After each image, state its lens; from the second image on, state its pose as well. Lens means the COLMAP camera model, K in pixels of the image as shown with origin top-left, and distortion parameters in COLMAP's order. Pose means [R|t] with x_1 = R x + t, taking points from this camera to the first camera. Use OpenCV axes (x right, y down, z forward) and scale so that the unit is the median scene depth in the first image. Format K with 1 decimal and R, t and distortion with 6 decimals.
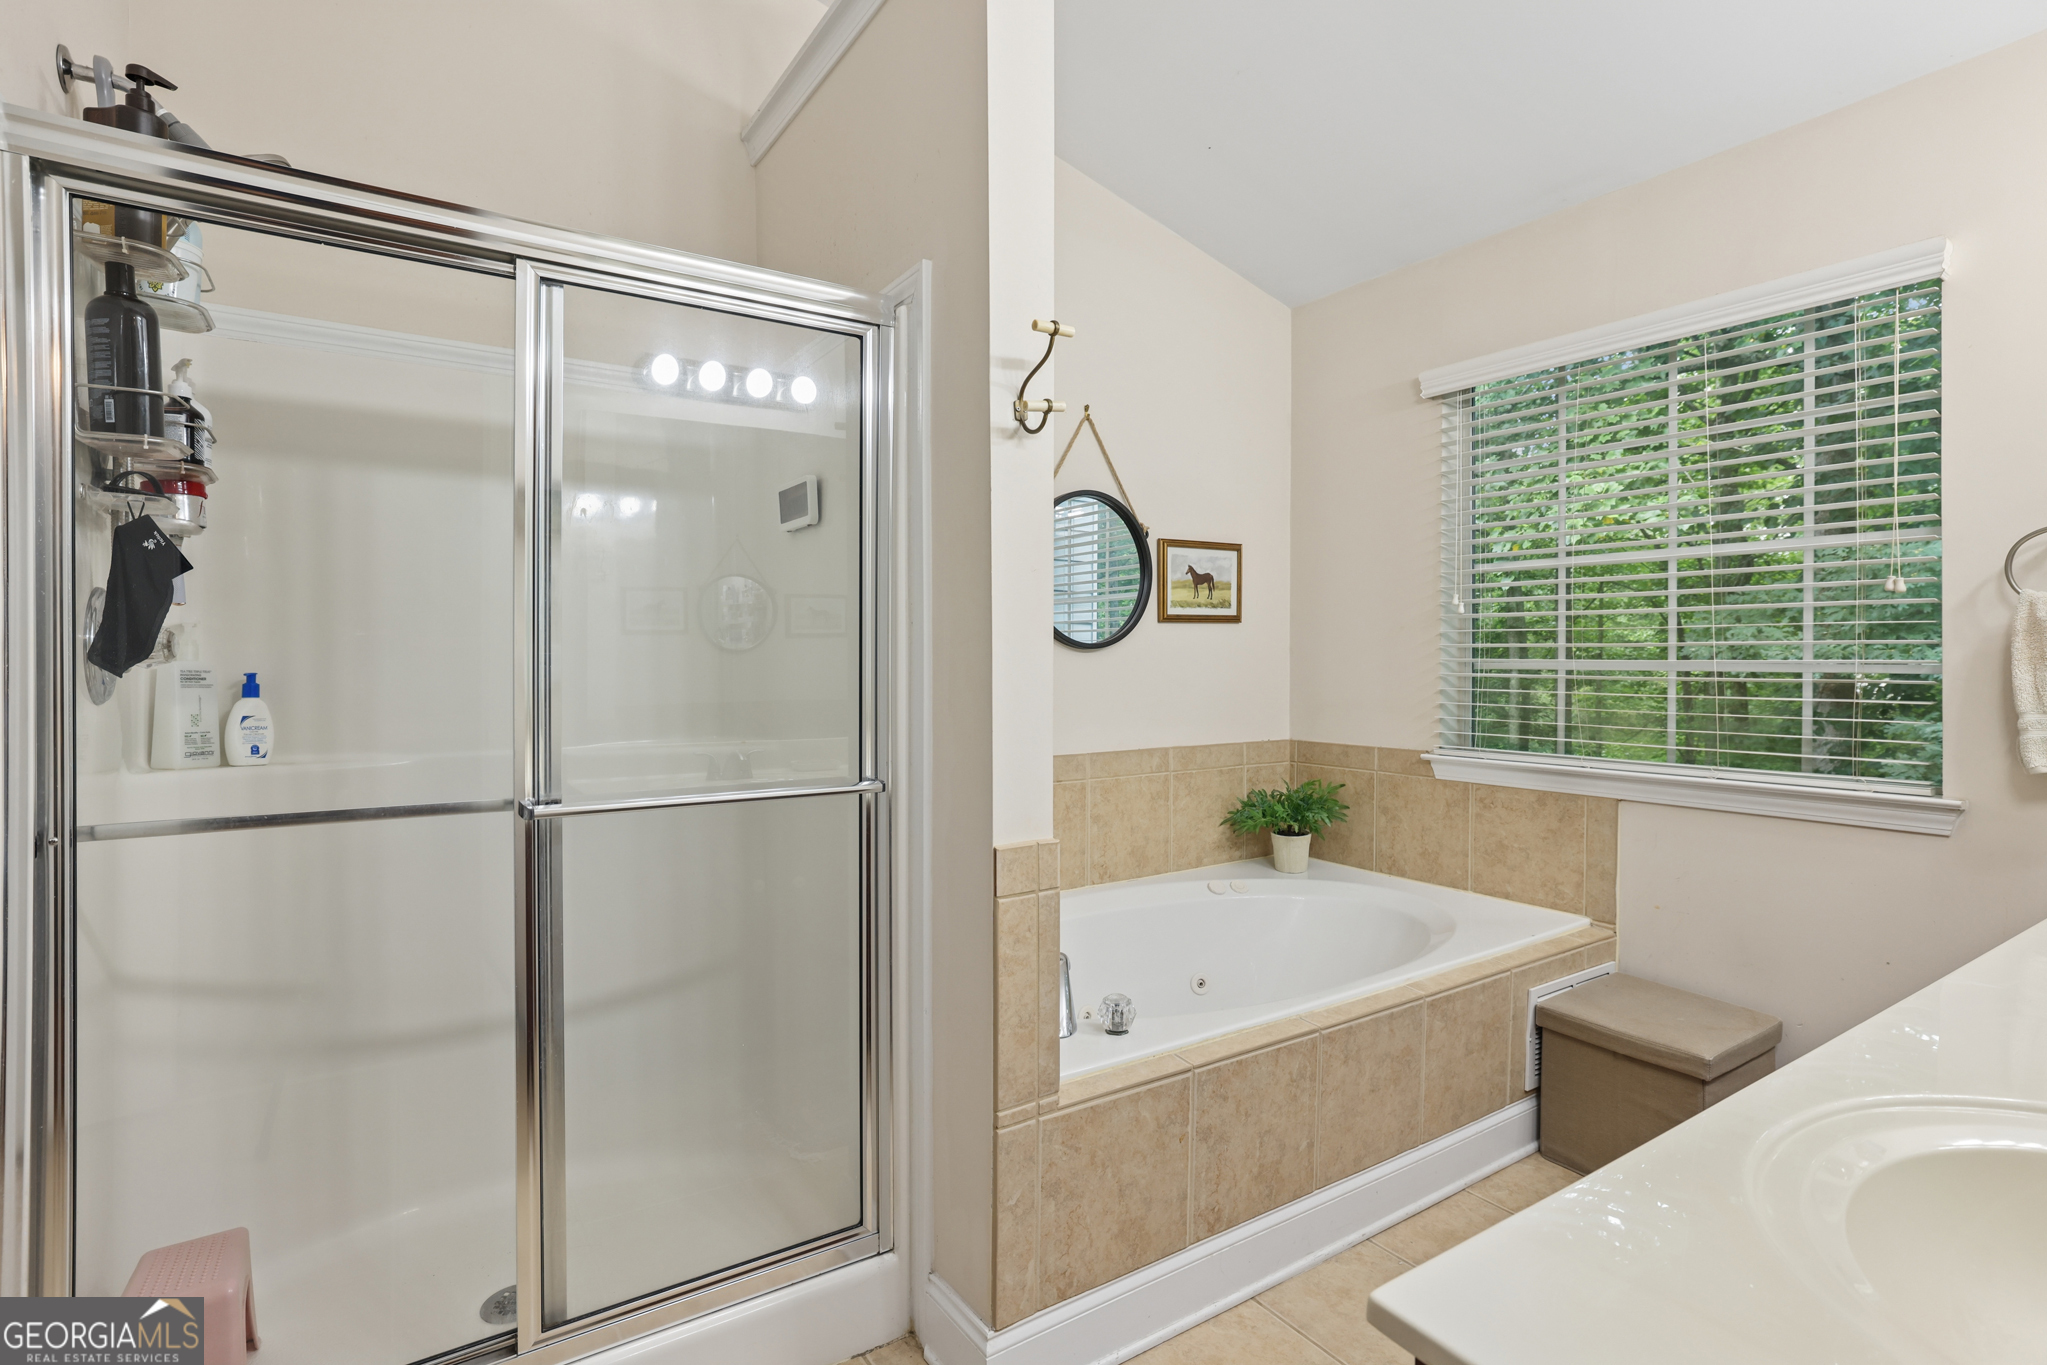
lens RADIAL K [[992.2, 0, 1025.9], [0, 992.2, 652.8], [0, 0, 1]] dist [-0.001663, -0.000277]
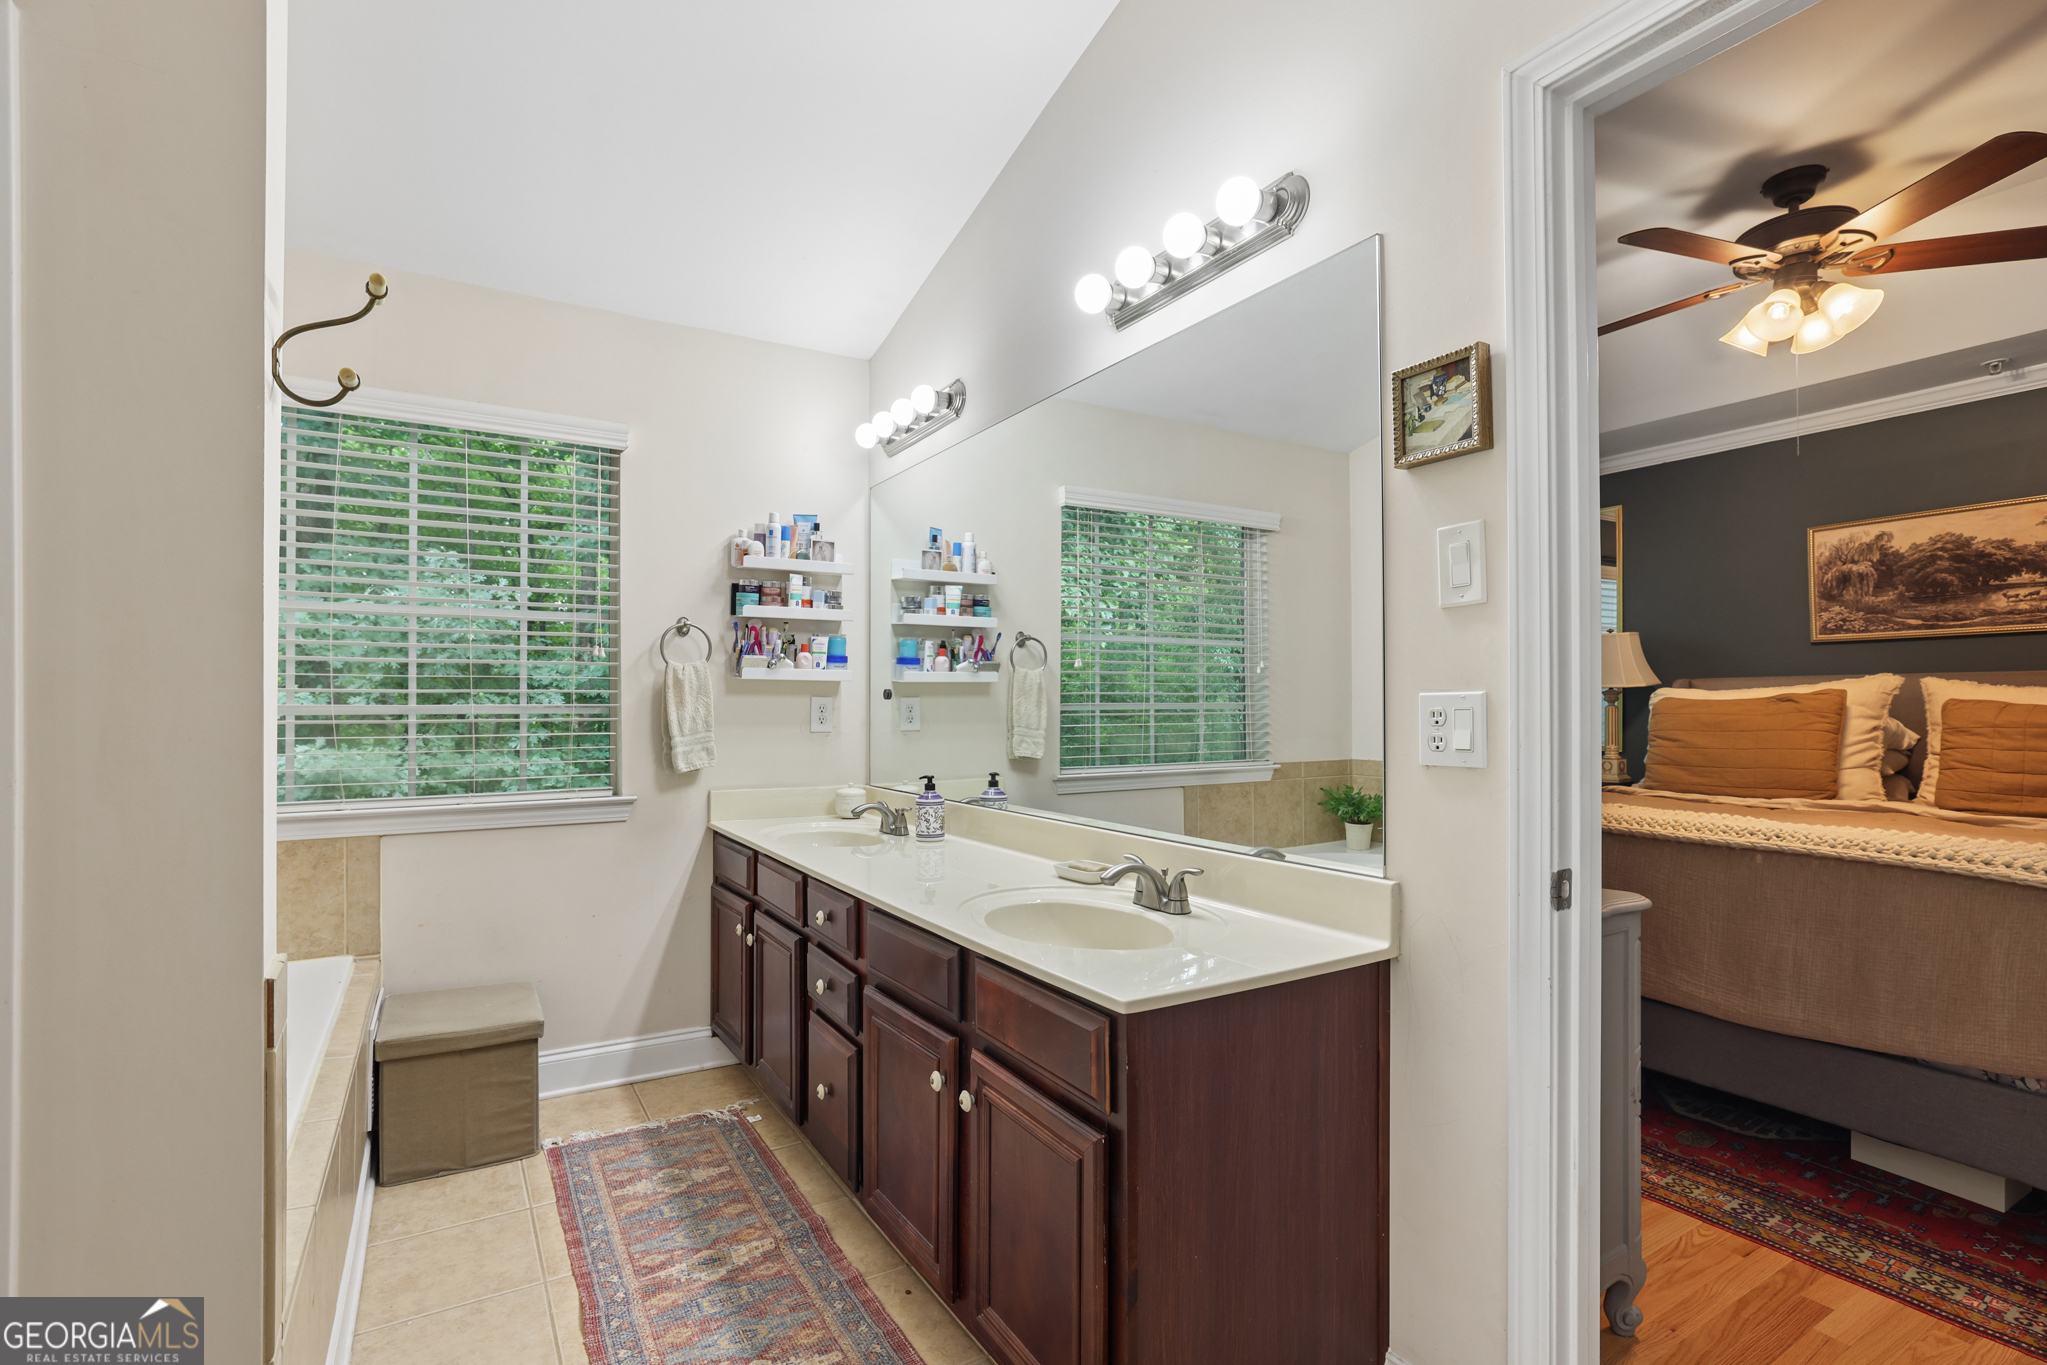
lens RADIAL K [[948.6, 0, 1023.5], [0, 948.6, 682.5], [0, 0, 1]] dist [-0.003870, -0.000538]
pose [[0.033275, 0.021719, 0.999210, -0.436690], [-0.004951, 0.999755, -0.021566, 0.001864], [-0.999434, -0.004230, 0.033374, 0.297368]]
